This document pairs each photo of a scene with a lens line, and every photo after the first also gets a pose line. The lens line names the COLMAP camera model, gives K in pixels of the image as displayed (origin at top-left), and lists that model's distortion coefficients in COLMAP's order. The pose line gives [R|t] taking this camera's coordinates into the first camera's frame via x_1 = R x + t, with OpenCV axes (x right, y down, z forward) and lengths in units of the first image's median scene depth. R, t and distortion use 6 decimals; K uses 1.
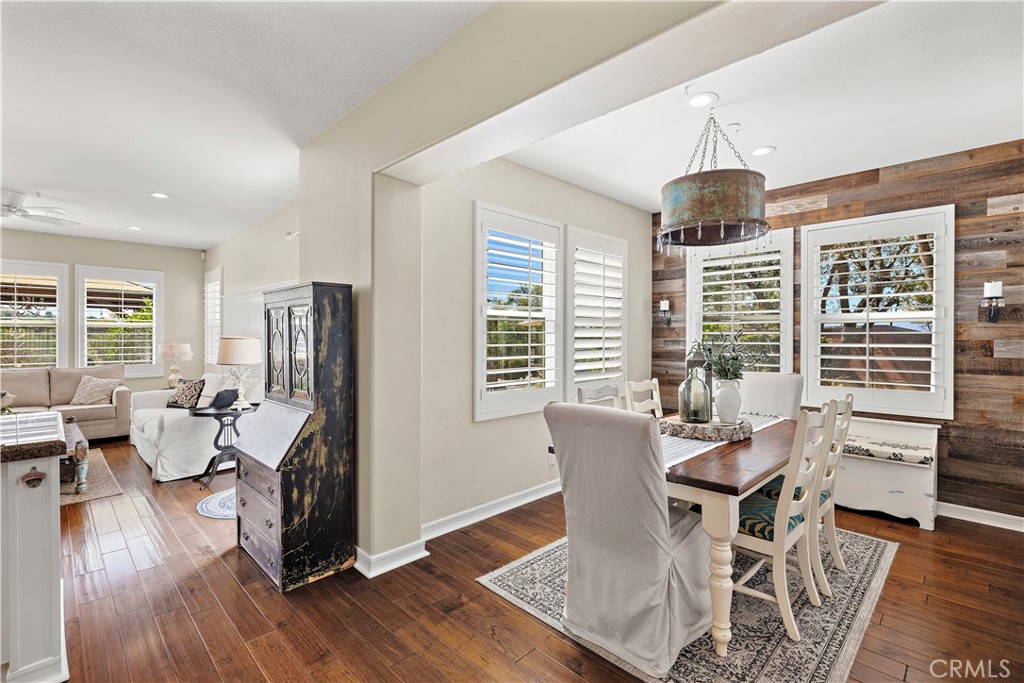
lens RADIAL K [[463.4, 0, 513.0], [0, 463.4, 339.2], [0, 0, 1]] dist [-0.004897, 0.001869]
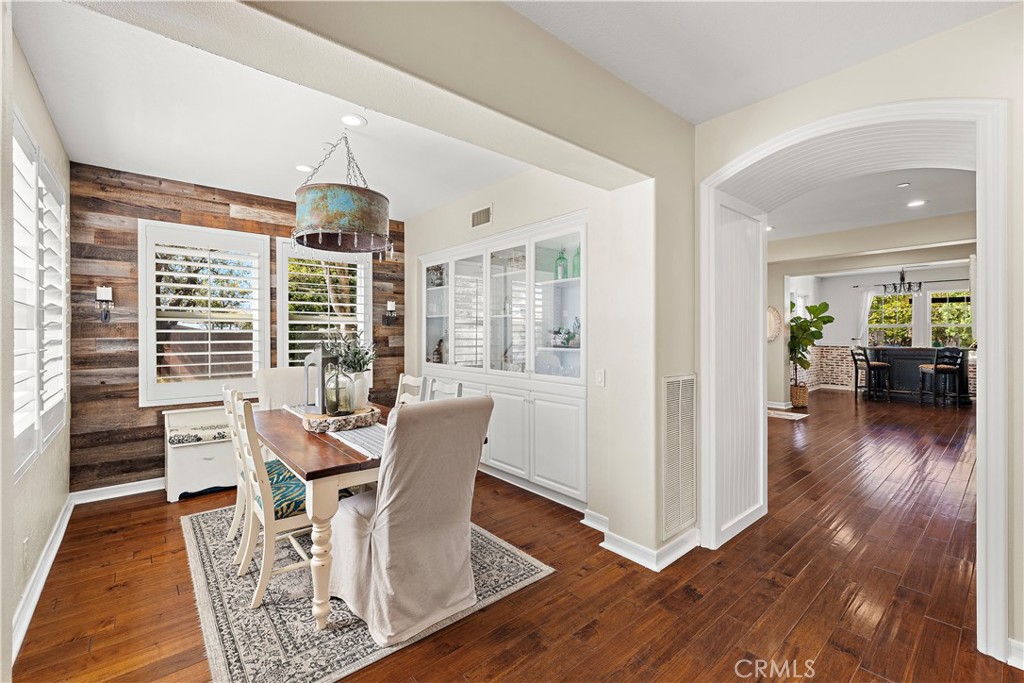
lens RADIAL K [[431.9, 0, 505.1], [0, 431.9, 335.0], [0, 0, 1]] dist [0.000925, 0.000707]
pose [[0.081721, -0.005297, 0.996641, -0.463903], [0.007473, 0.999961, 0.004702, -0.006169], [-0.996627, 0.007064, 0.081758, 0.436281]]
